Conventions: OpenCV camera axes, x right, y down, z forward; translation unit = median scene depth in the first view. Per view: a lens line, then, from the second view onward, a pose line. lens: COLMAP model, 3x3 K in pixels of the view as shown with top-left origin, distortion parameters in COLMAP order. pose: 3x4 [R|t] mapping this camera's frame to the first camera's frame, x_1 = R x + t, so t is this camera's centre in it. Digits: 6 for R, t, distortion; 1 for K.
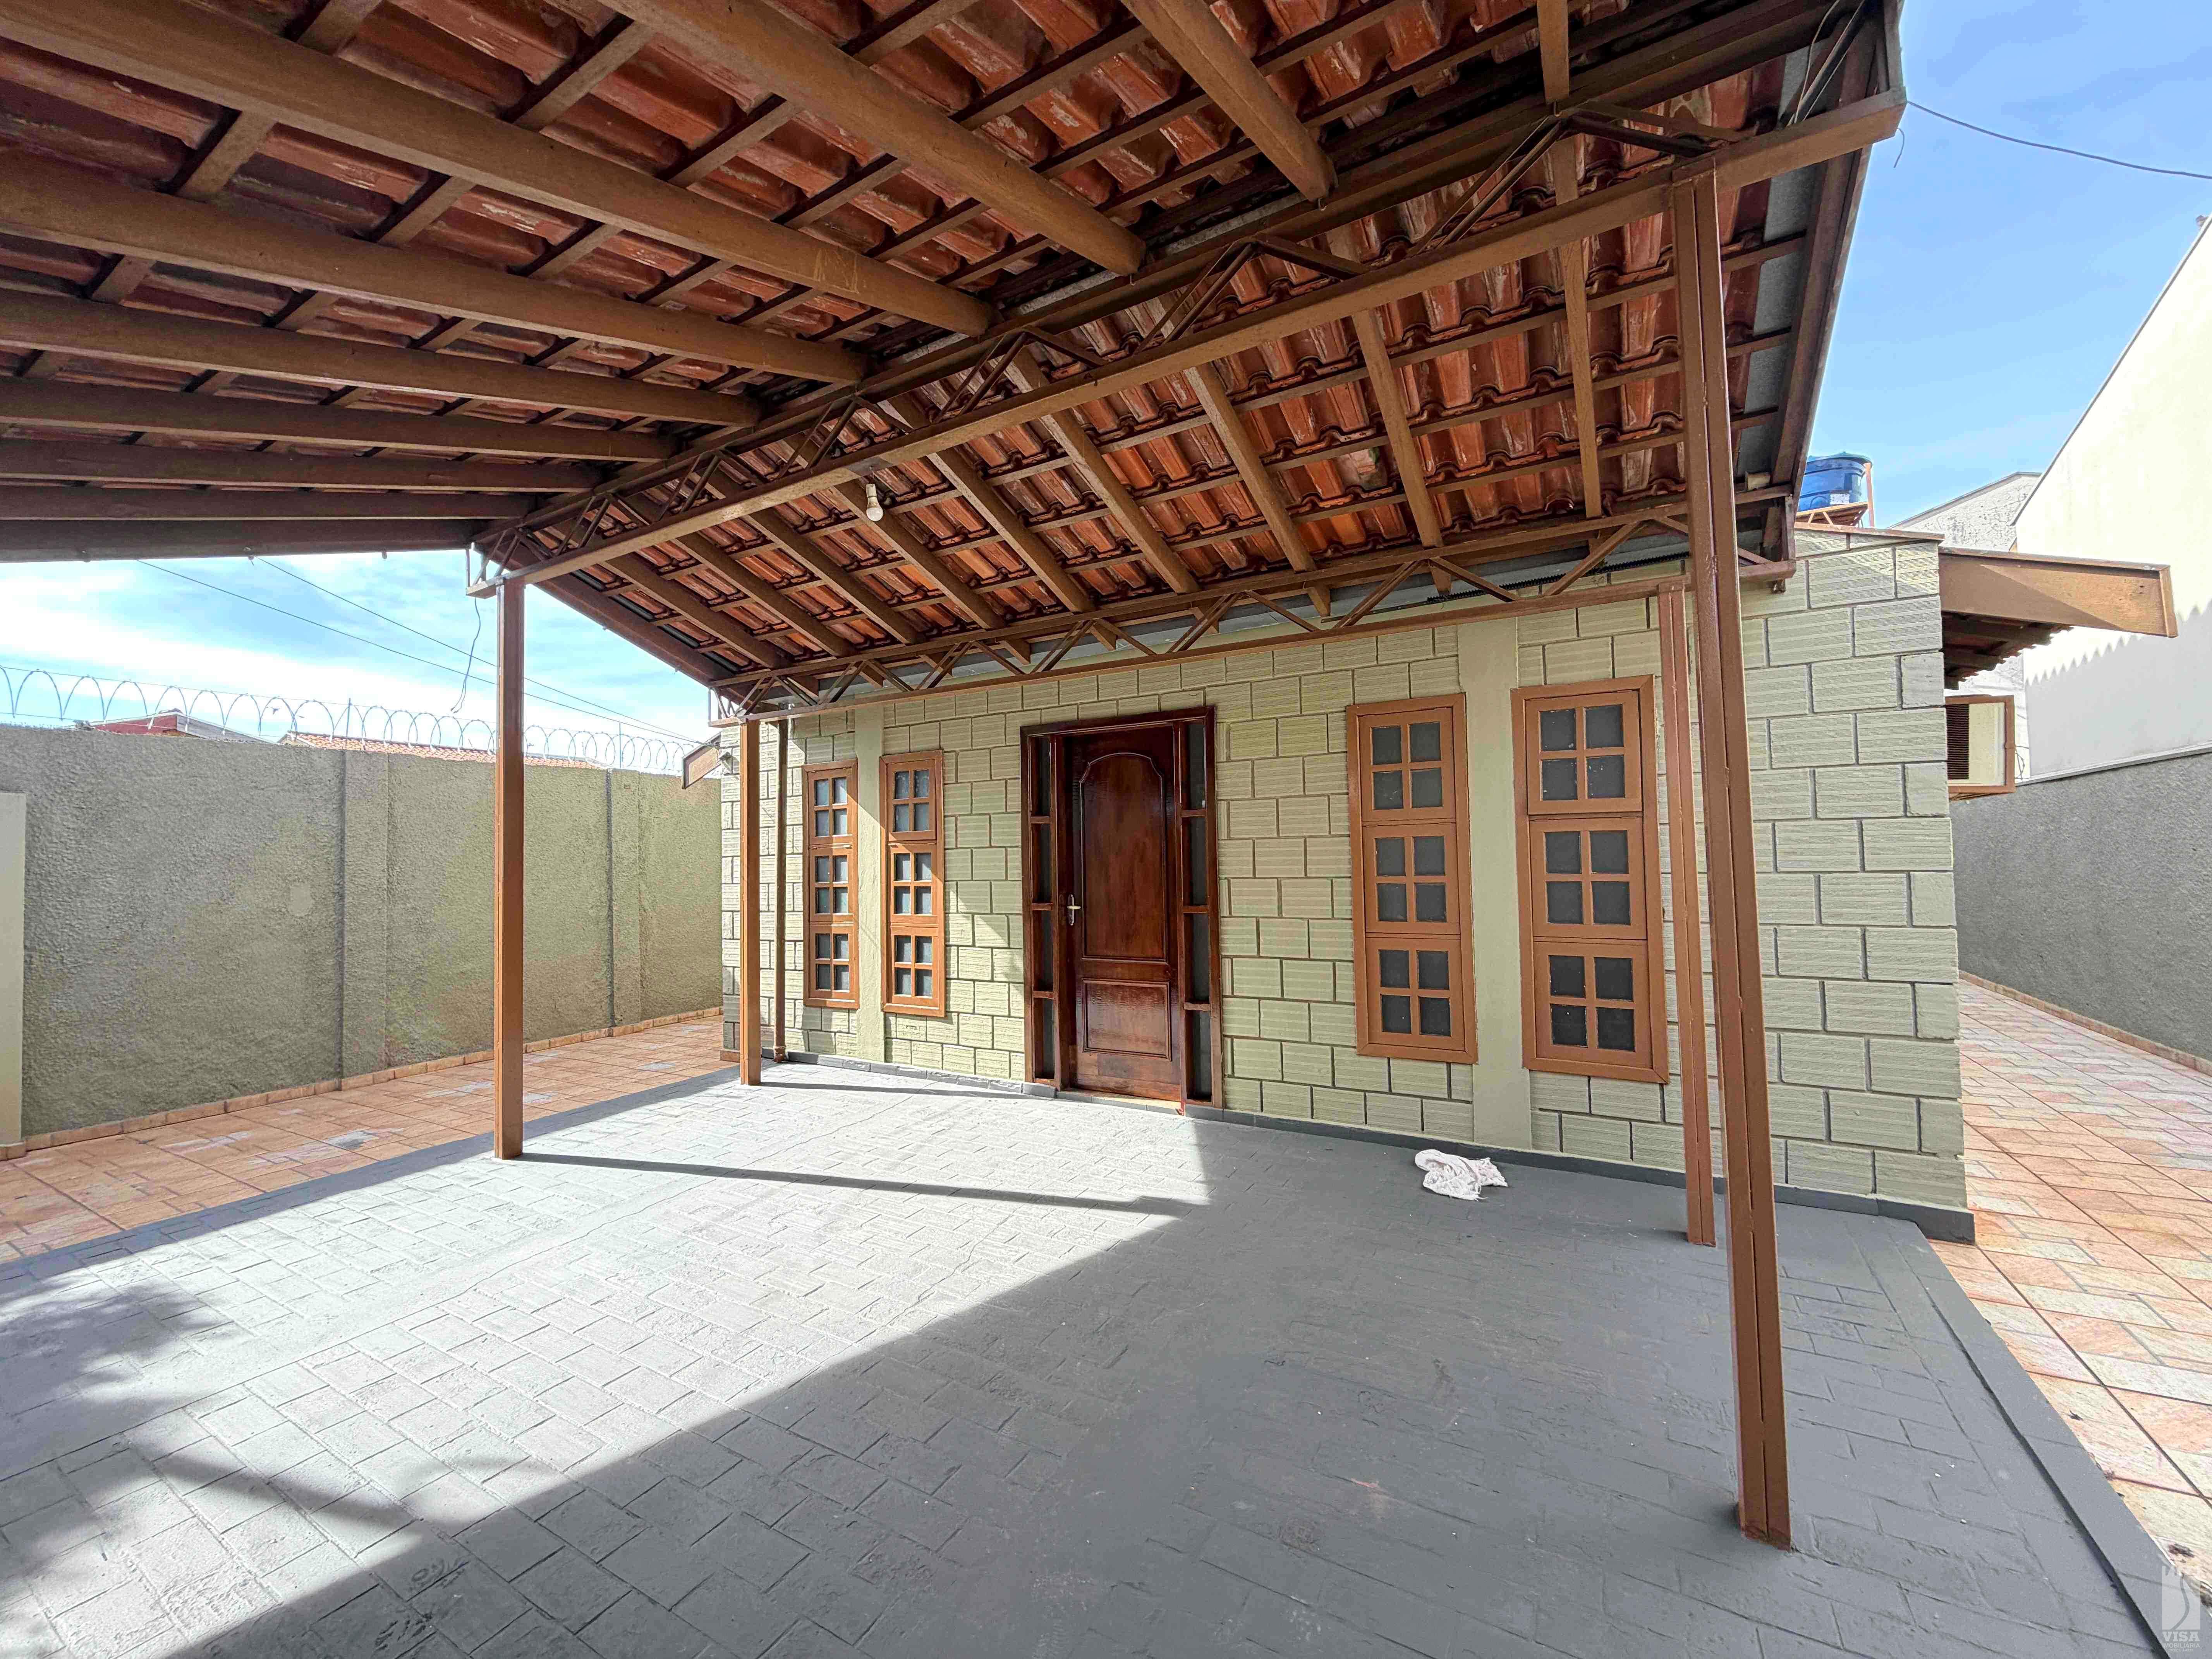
lens RADIAL K [[880.8, 0, 1102.6], [0, 880.8, 829.6], [0, 0, 1]] dist [0.000201, 0.000101]
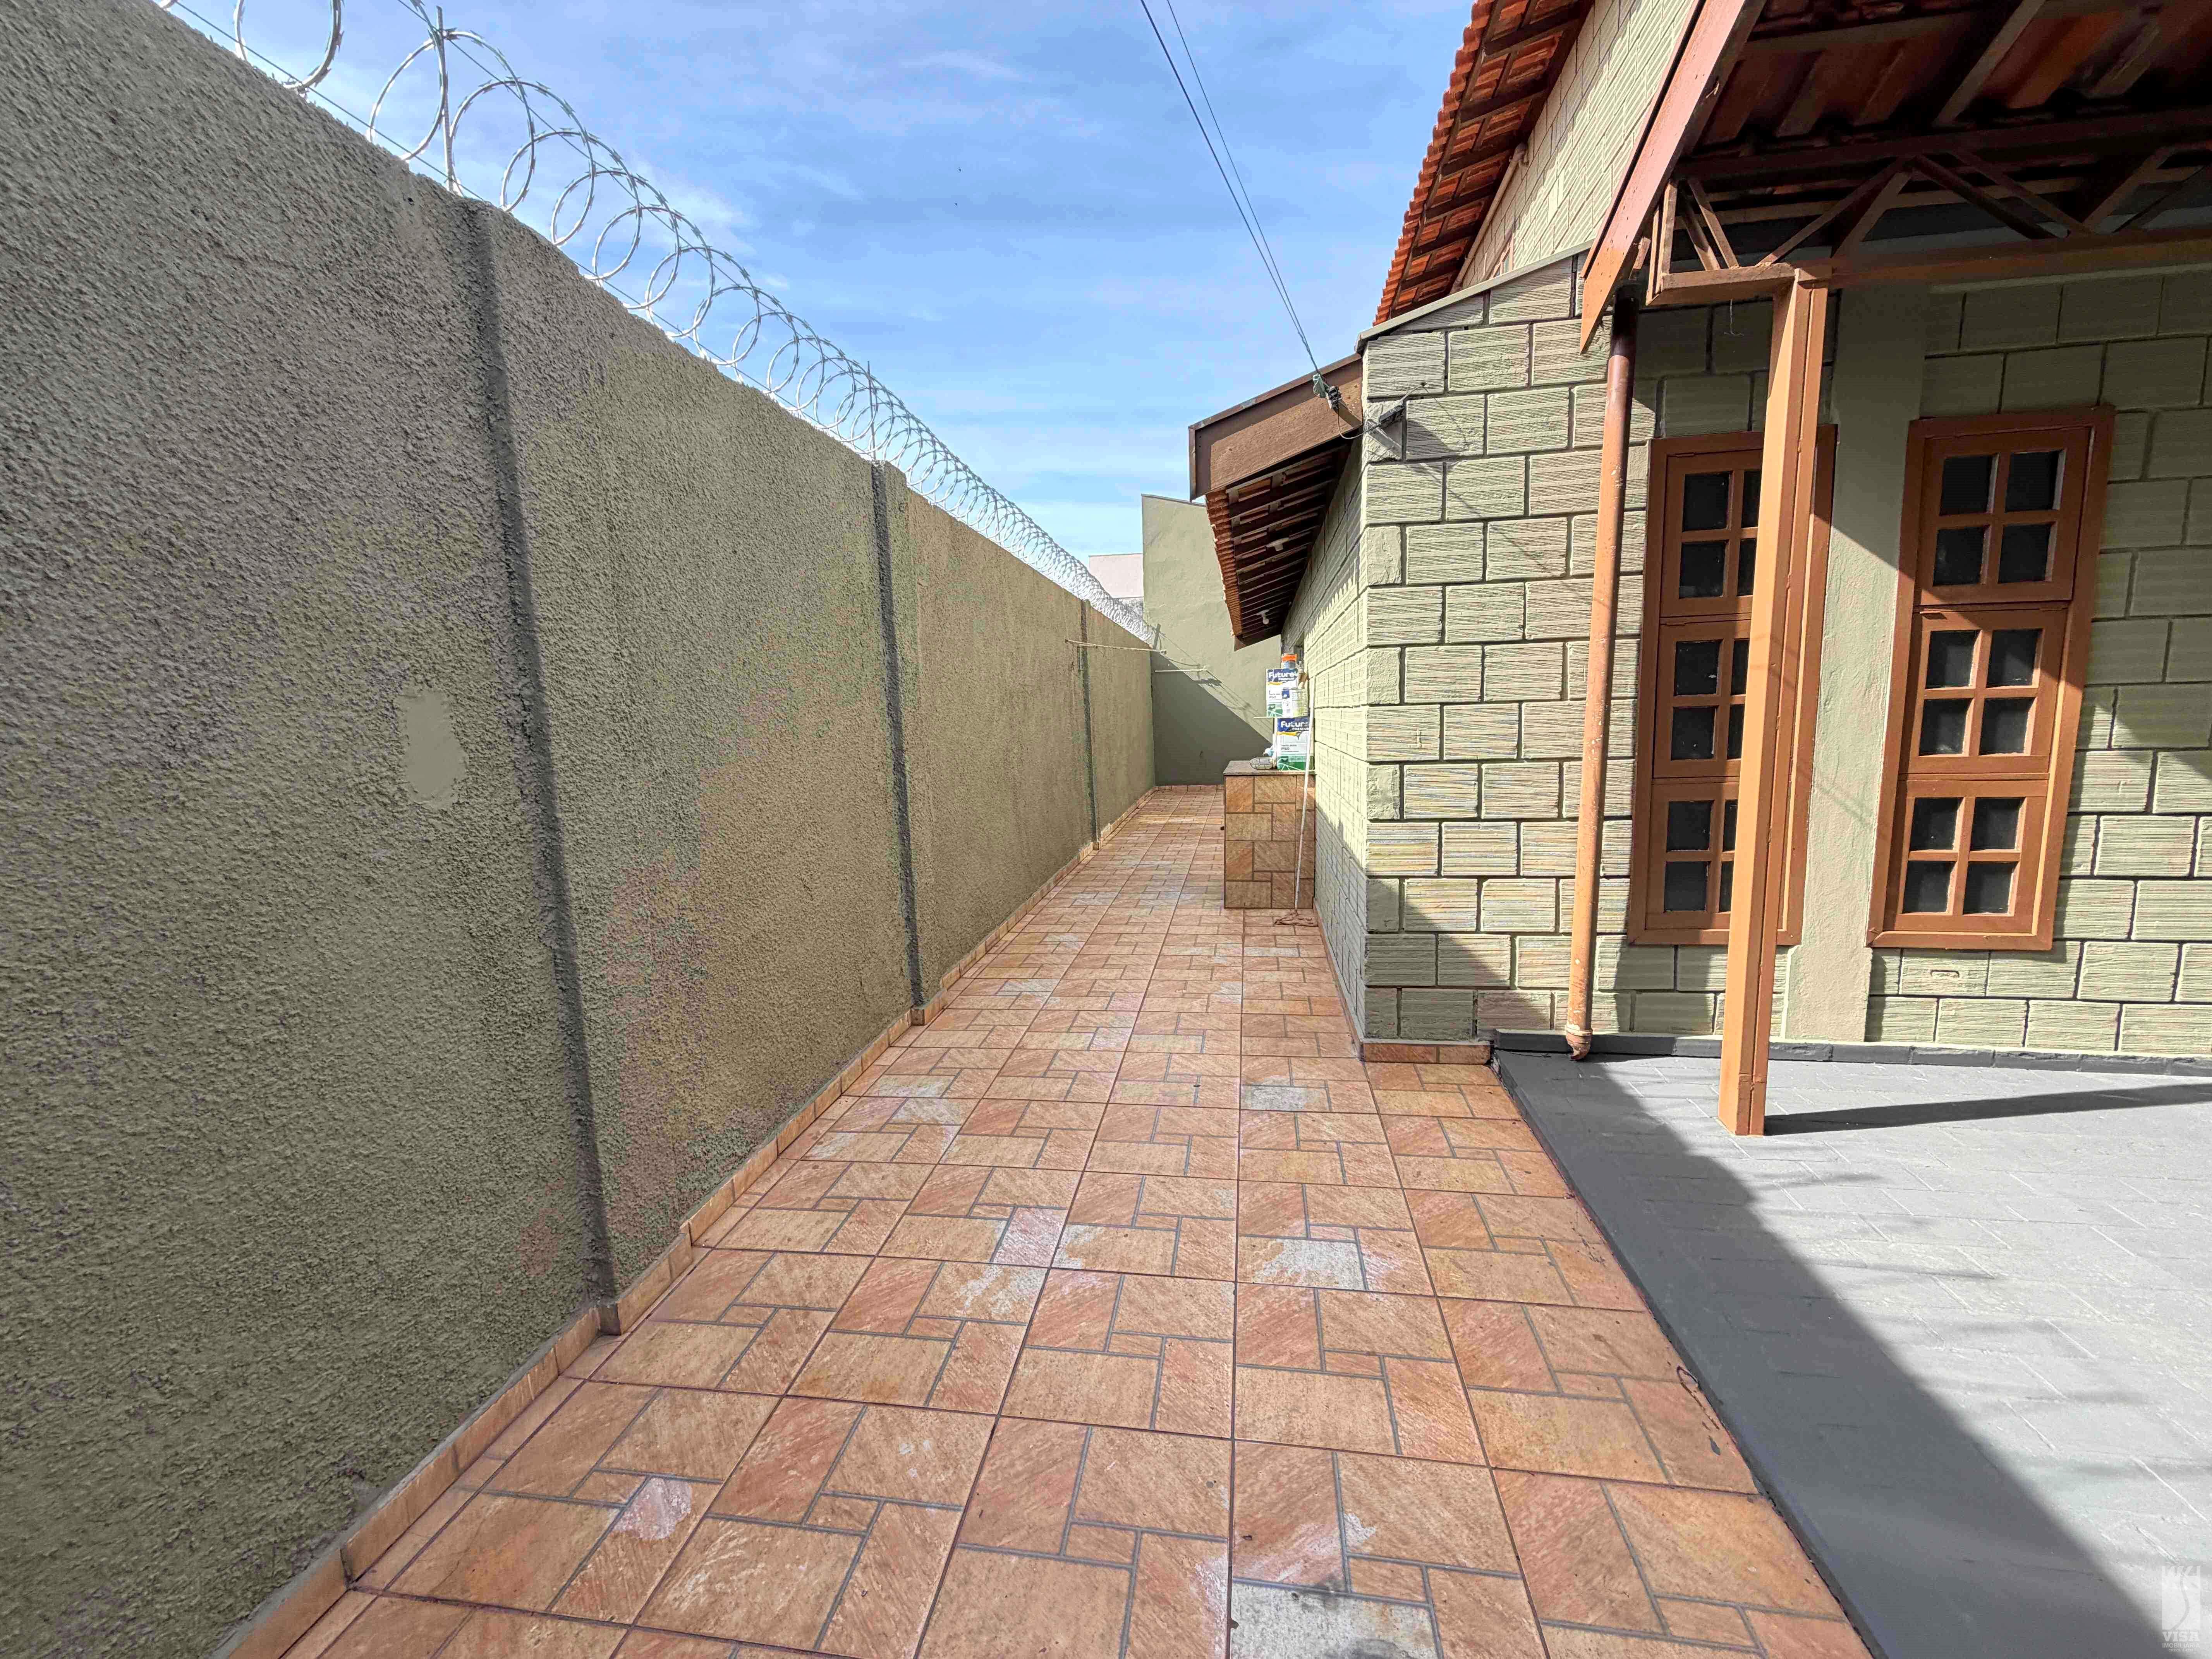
lens RADIAL K [[880.8, 0, 1106.5], [0, 880.8, 829.2], [0, 0, 1]] dist [0.000201, 0.000101]
pose [[0.934833, -0.048998, 0.351692, -0.628467], [-0.007743, 0.987386, 0.158145, 0.046027], [-0.355004, -0.150562, 0.922661, 0.520315]]
